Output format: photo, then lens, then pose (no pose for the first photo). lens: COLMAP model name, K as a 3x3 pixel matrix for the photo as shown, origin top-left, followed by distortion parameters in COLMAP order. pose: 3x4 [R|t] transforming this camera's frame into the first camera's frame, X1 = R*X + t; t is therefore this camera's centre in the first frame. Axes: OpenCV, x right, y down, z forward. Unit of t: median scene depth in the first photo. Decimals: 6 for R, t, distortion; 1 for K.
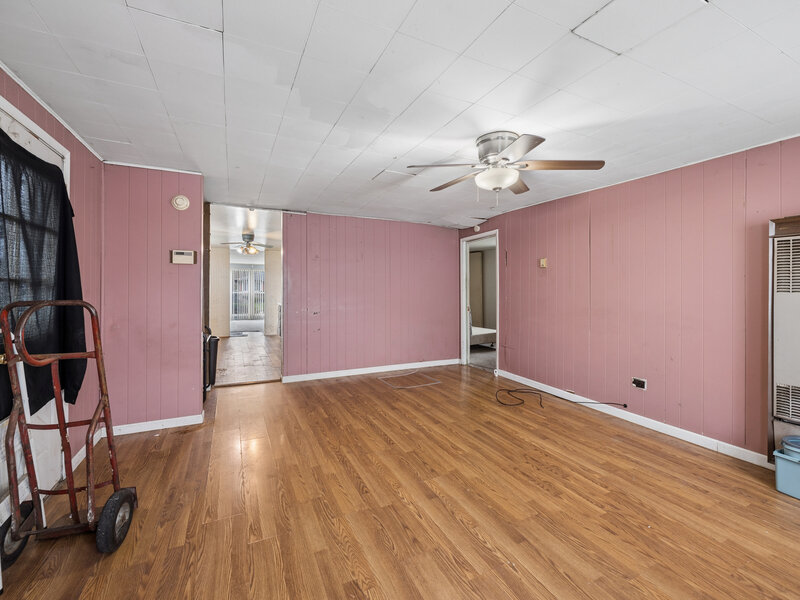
lens RADIAL K [[346.6, 0, 398.9], [0, 346.6, 293.2], [0, 0, 1]] dist [0.000952, 0.000079]
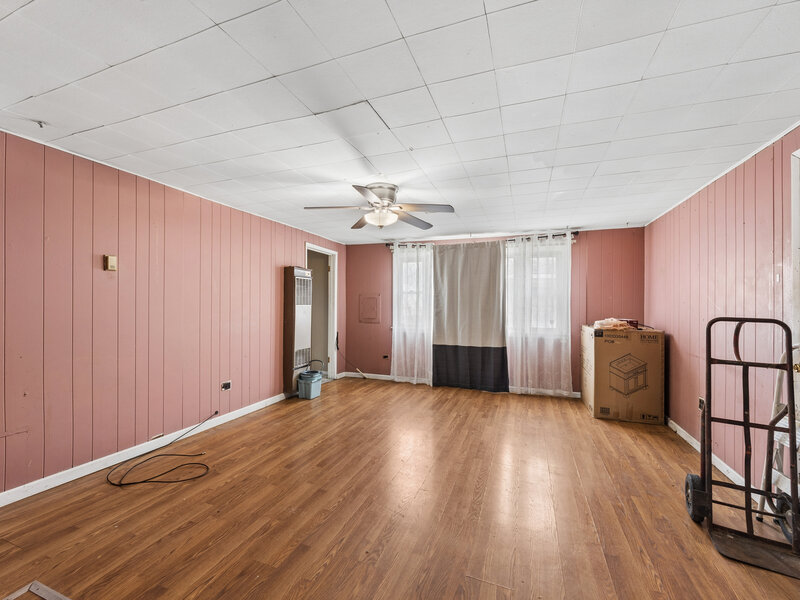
lens RADIAL K [[346.6, 0, 395.5], [0, 346.6, 300.8], [0, 0, 1]] dist [0.000952, 0.000079]
pose [[-0.685137, -0.007804, 0.728372, -0.502082], [0.002859, 0.999906, 0.013402, -0.031812], [-0.728408, 0.011264, -0.685051, 1.339062]]
